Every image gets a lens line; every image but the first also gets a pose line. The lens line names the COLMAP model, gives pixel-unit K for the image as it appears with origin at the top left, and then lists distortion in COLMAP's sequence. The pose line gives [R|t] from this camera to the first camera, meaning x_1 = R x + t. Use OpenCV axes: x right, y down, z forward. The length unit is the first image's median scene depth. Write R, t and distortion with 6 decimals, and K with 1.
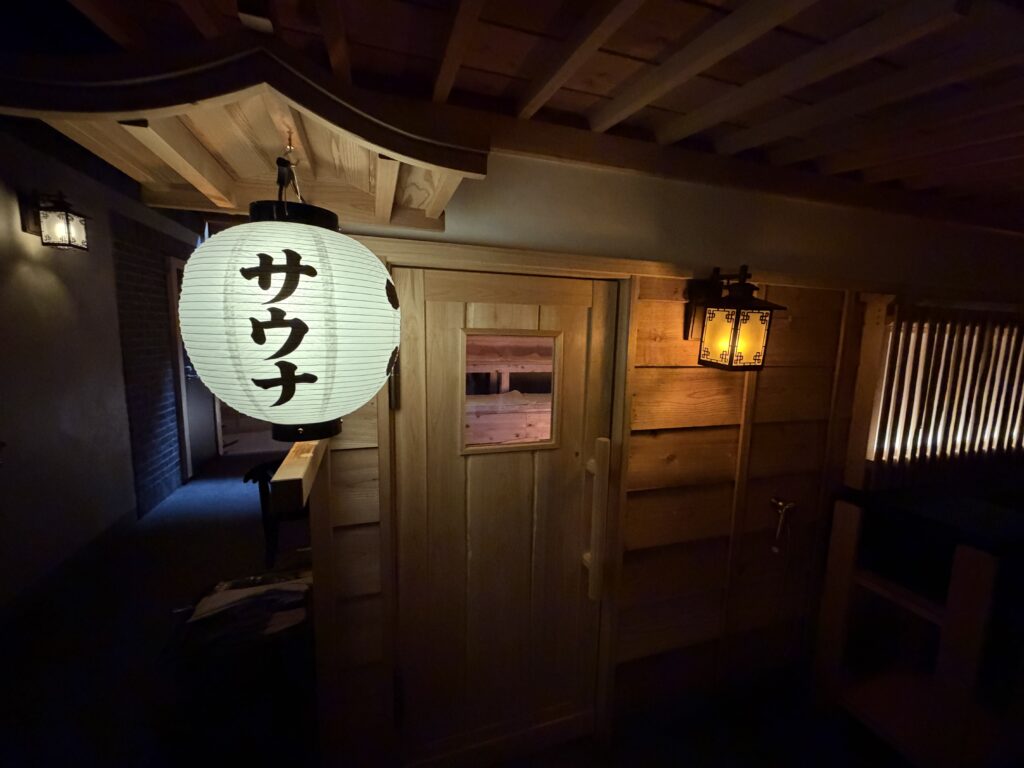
lens RADIAL K [[406.5, 0, 514.1], [0, 406.5, 380.1], [0, 0, 1]] dist [-0.011179, -0.000423]
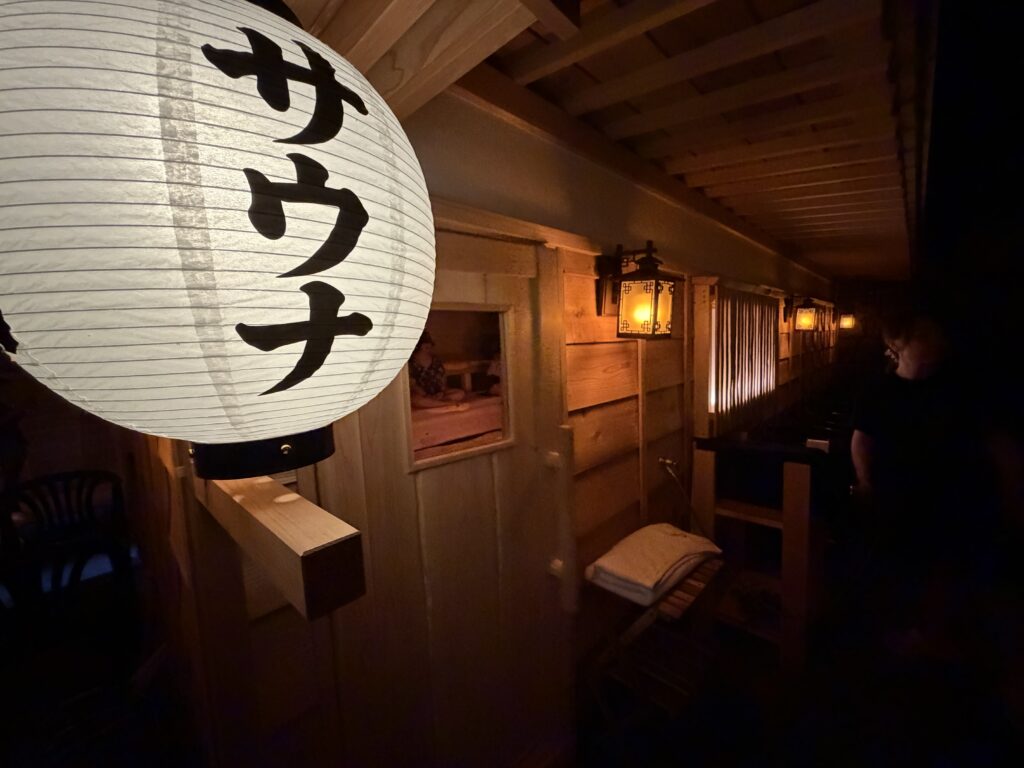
lens RADIAL K [[406.5, 0, 508.7], [0, 406.5, 385.0], [0, 0, 1]] dist [-0.011179, -0.000423]
pose [[0.874729, -0.109362, 0.472111, -0.308779], [0.122495, 0.992465, 0.002939, 0.046911], [-0.468875, 0.055260, 0.881534, 0.254398]]
